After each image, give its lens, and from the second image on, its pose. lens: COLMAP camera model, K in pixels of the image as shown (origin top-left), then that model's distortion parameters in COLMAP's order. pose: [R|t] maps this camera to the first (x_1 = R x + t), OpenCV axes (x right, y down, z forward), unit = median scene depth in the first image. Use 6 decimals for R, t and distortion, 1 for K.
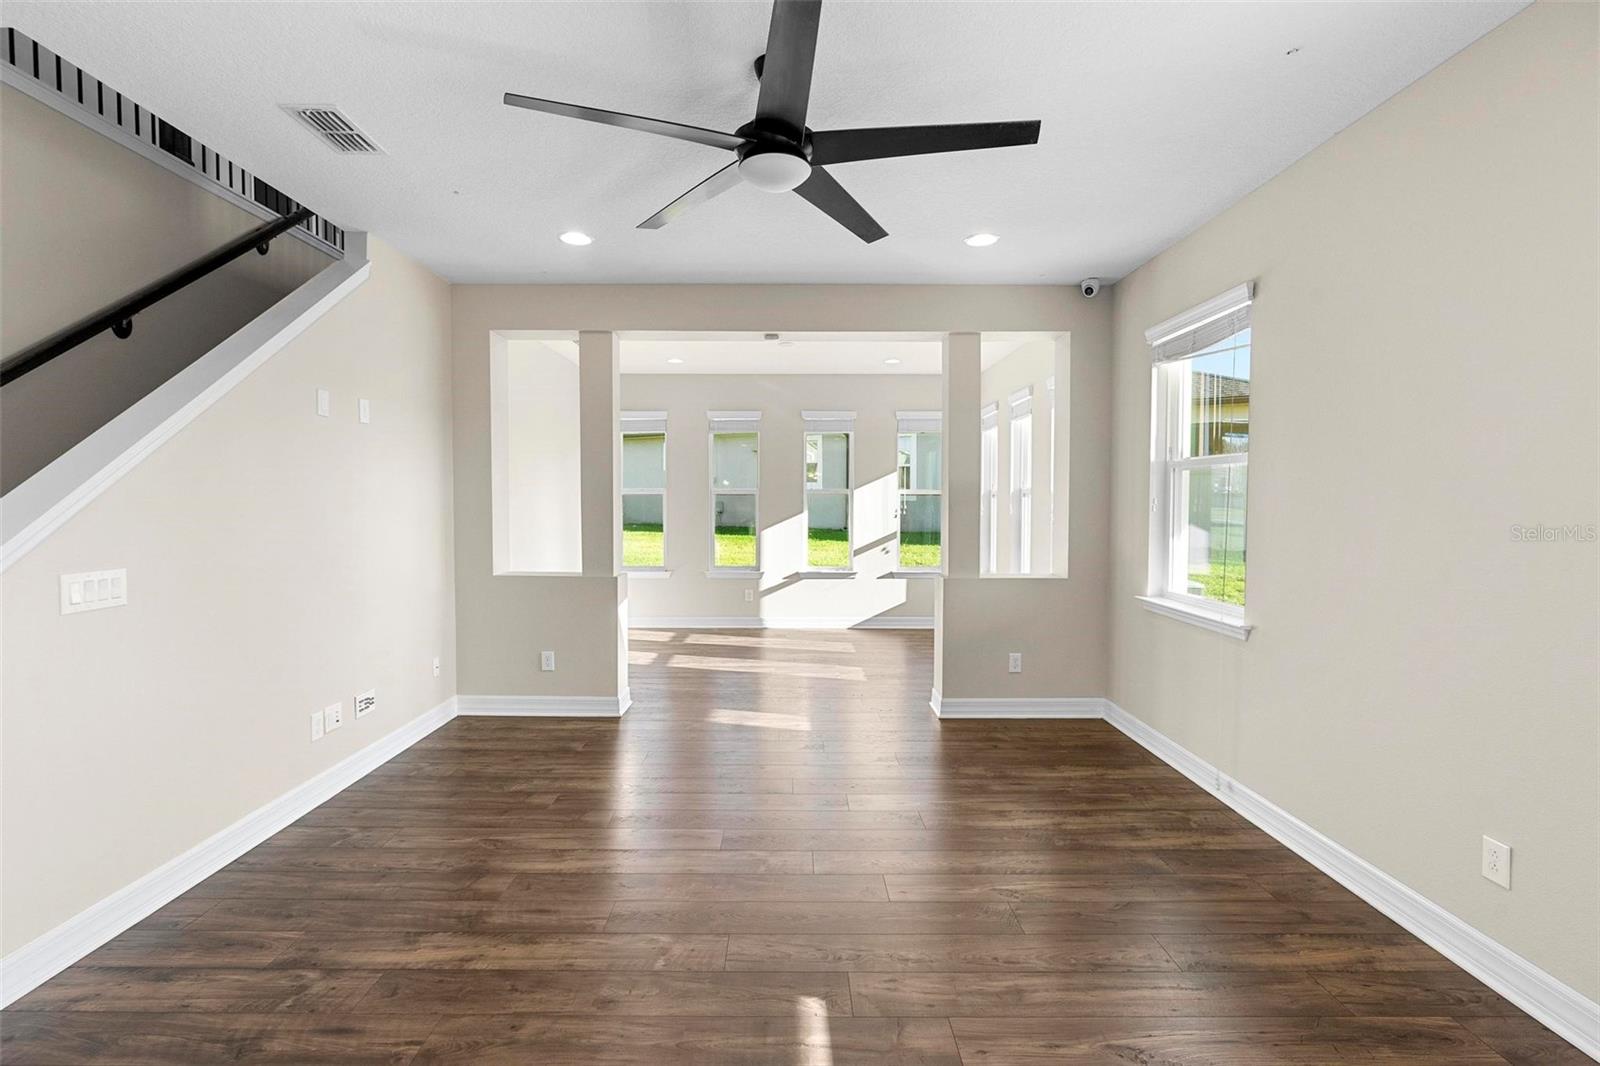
lens RADIAL K [[728.4, 0, 792.6], [0, 728.4, 520.2], [0, 0, 1]] dist [-0.018141, 0.005863]
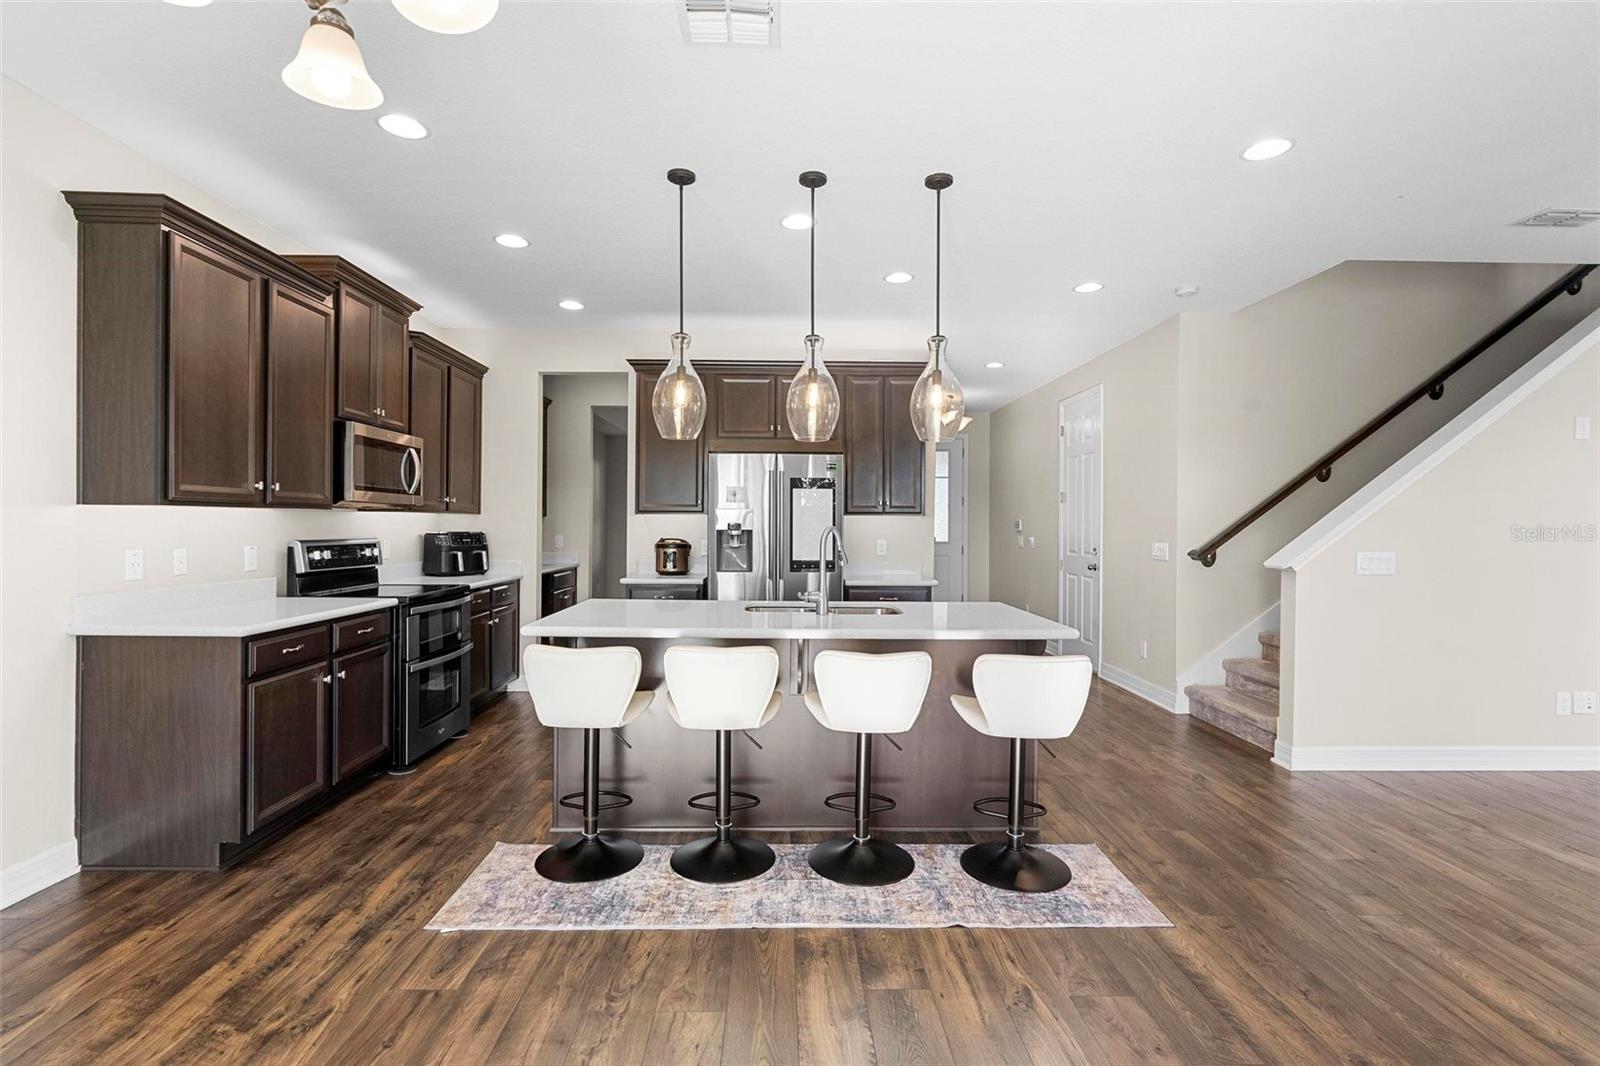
lens RADIAL K [[728.4, 0, 782.9], [0, 728.4, 532.3], [0, 0, 1]] dist [-0.018141, 0.005863]
pose [[0.007382, 0.008610, -0.999936, 0.375202], [-0.031687, 0.999463, 0.008372, 0.026761], [0.999471, 0.031623, 0.007650, -0.217340]]
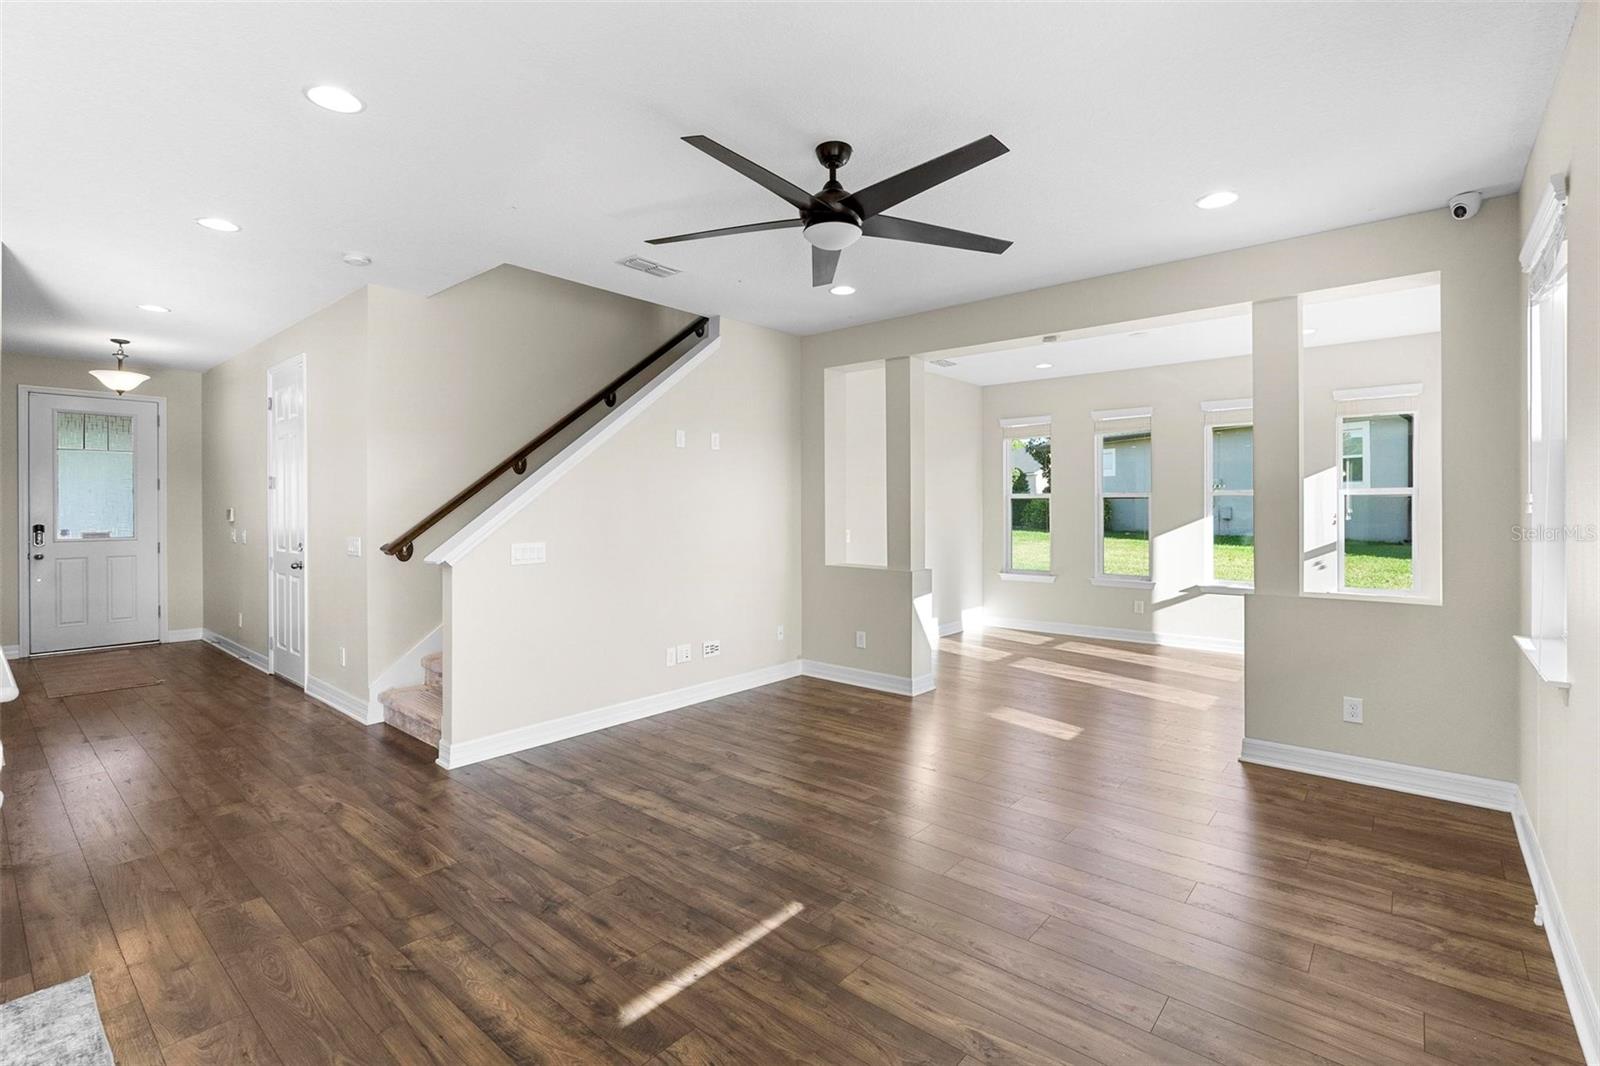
lens RADIAL K [[728.4, 0, 786.0], [0, 728.4, 511.9], [0, 0, 1]] dist [-0.018141, 0.005863]
pose [[0.754693, 0.000038, -0.656078, 0.372580], [-0.013963, 0.999774, -0.016004, 0.005952], [0.655930, 0.021238, 0.754523, 0.017469]]
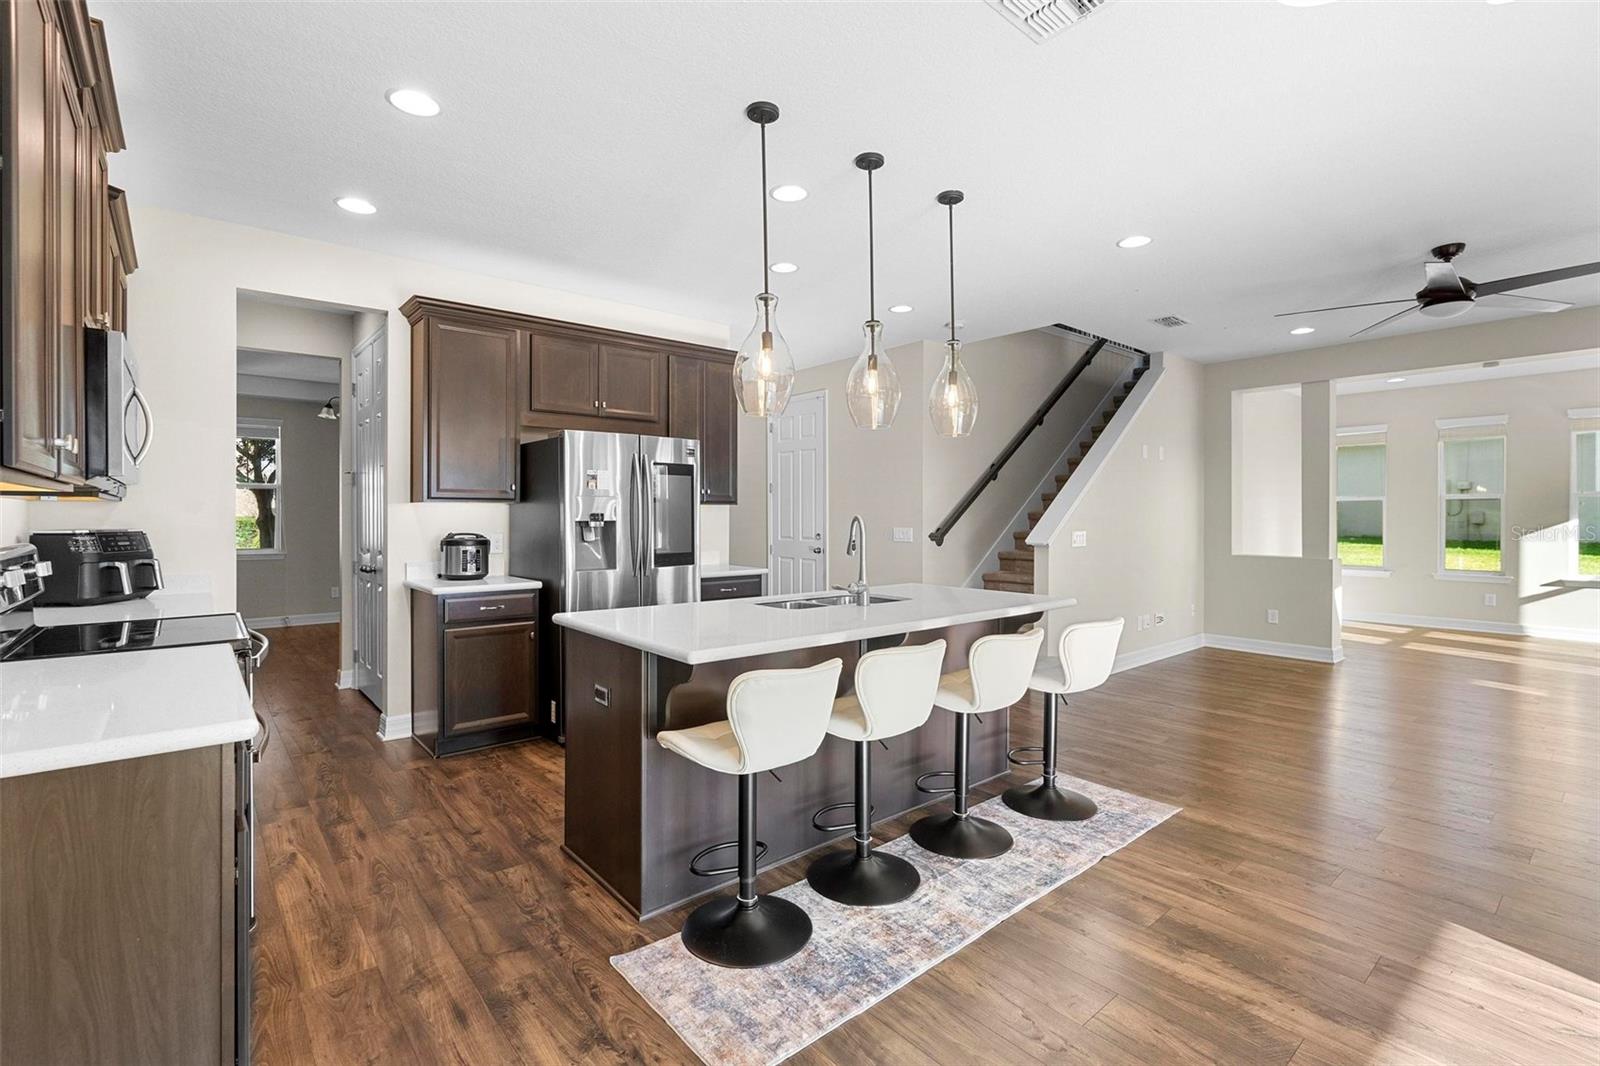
lens RADIAL K [[728.4, 0, 783.2], [0, 728.4, 520.5], [0, 0, 1]] dist [-0.018141, 0.005863]
pose [[0.634700, 0.002423, -0.772755, 0.154521], [-0.017785, 0.999776, -0.011473, 0.039961], [0.772554, 0.021025, 0.634601, -0.677803]]
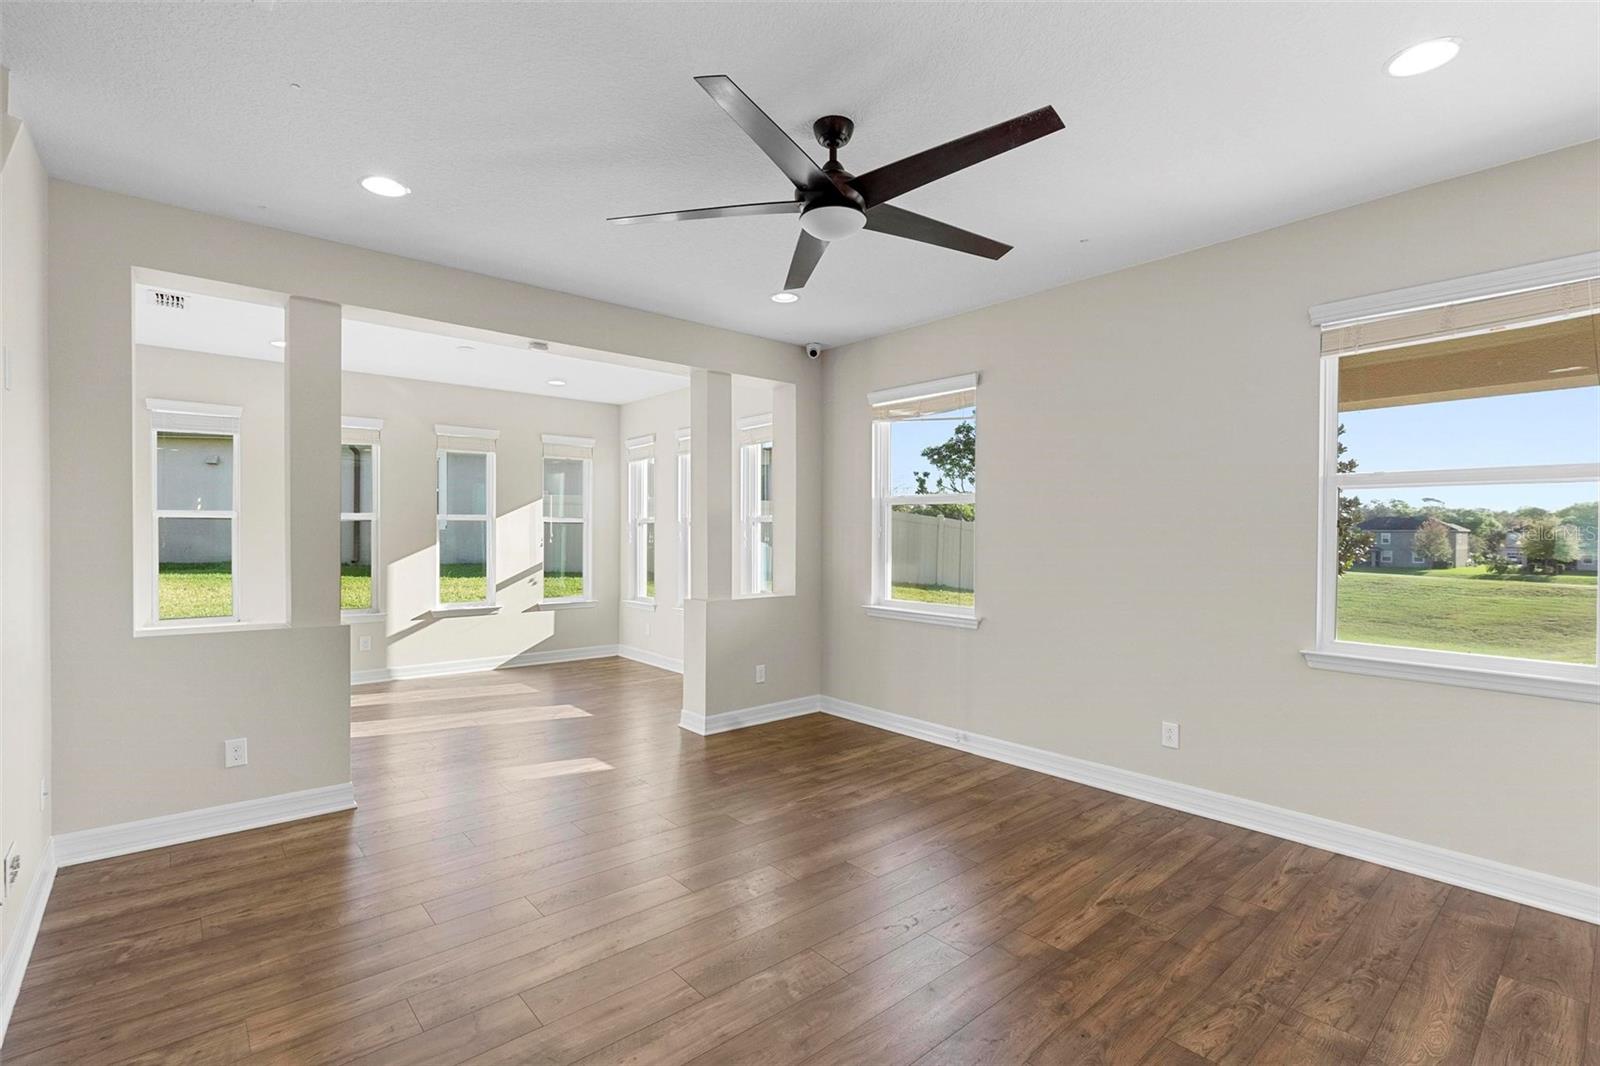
lens RADIAL K [[728.4, 0, 798.6], [0, 728.4, 538.7], [0, 0, 1]] dist [-0.018141, 0.005863]
pose [[0.757342, -0.003462, 0.653009, -0.399871], [0.013709, 0.999850, -0.010599, 0.001280], [-0.652875, 0.016979, 0.757276, 0.116371]]
